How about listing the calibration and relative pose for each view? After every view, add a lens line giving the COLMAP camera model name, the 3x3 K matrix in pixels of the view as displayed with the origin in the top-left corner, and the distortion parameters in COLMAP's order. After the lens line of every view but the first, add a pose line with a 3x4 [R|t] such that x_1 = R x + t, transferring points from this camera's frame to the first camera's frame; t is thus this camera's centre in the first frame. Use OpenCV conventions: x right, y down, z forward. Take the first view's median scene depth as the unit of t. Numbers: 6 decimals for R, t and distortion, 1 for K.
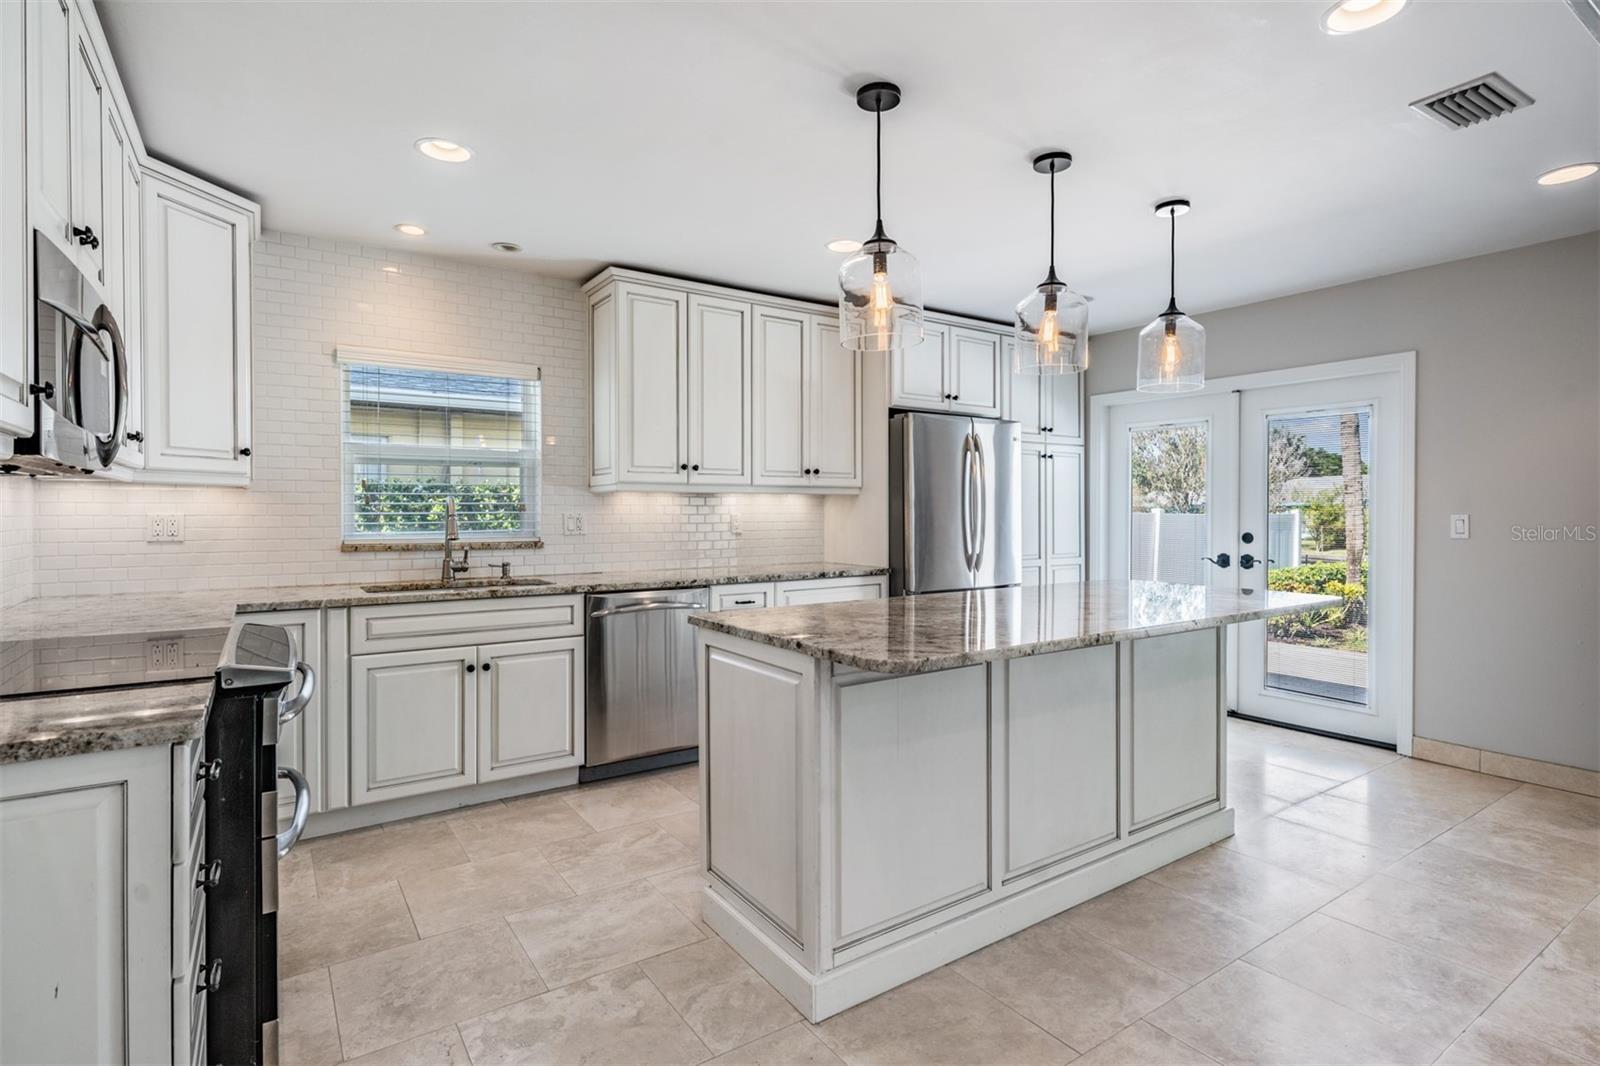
lens RADIAL K [[844.3, 0, 792.5], [0, 844.3, 528.7], [0, 0, 1]] dist [0.000335, -0.000006]
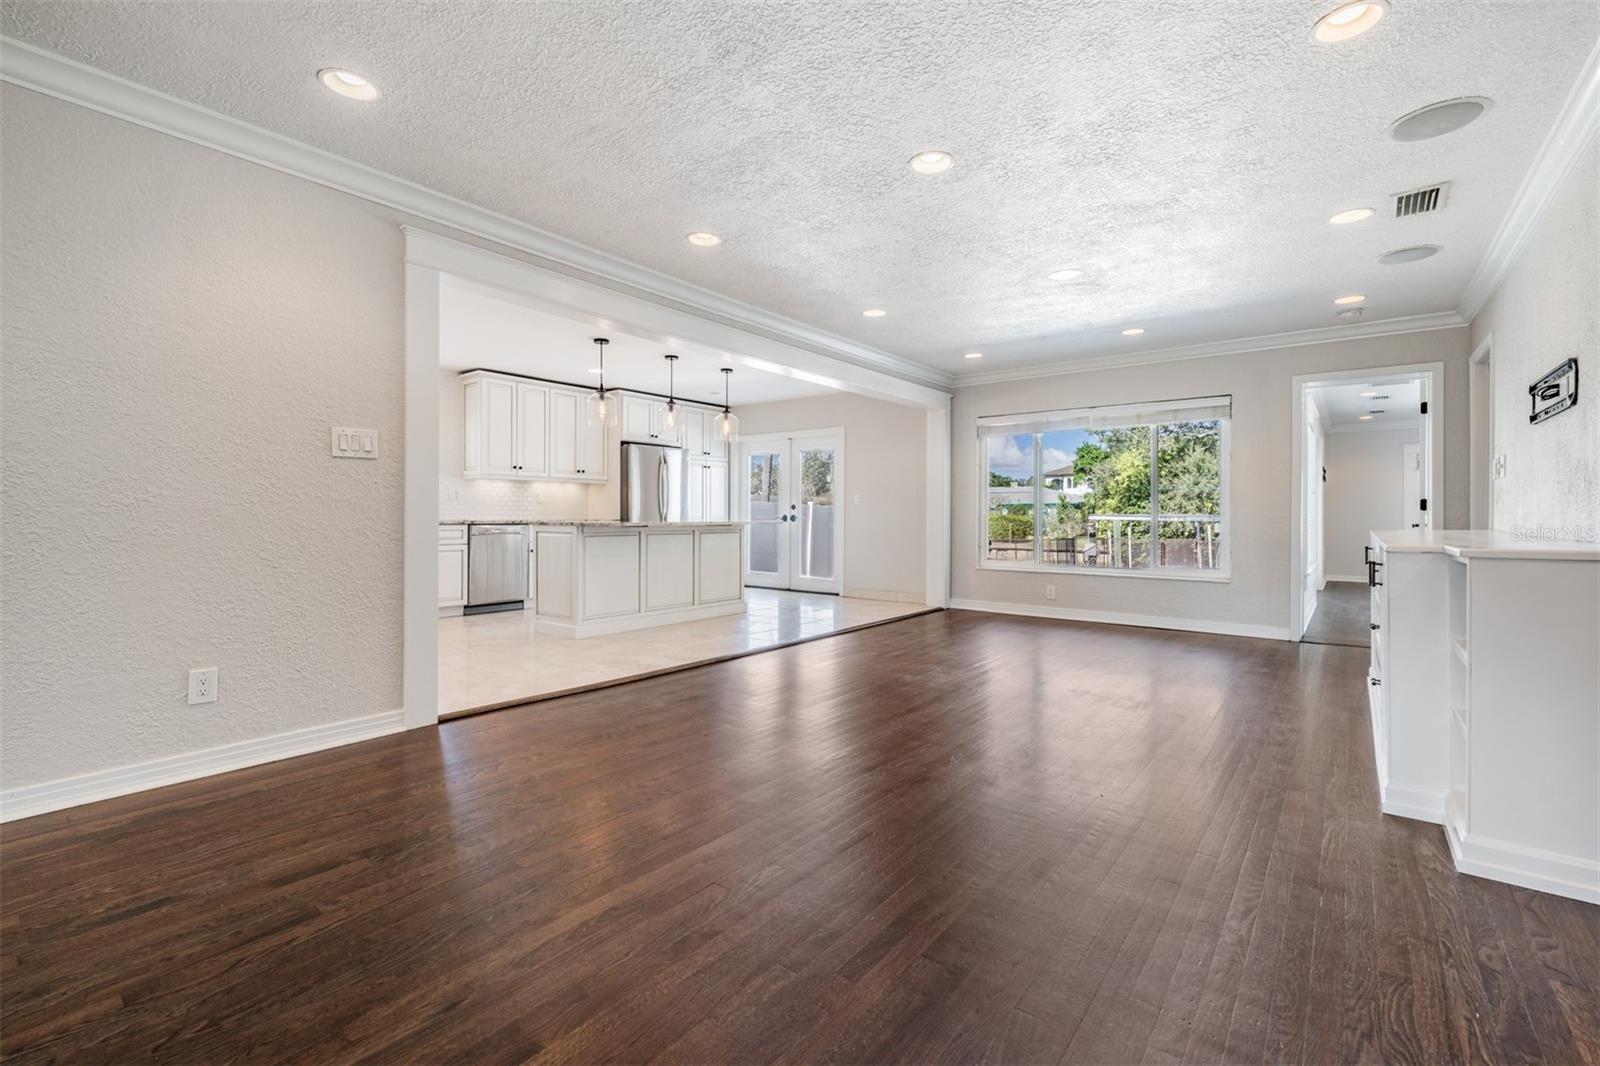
lens RADIAL K [[724.6, 0, 803.9], [0, 724.6, 516.4], [0, 0, 1]] dist [0.006675, -0.000114]
pose [[0.952709, 0.004366, 0.303853, 0.004955], [0.001411, 0.999822, -0.018790, 0.073593], [-0.303881, 0.018331, 0.952534, -0.812730]]
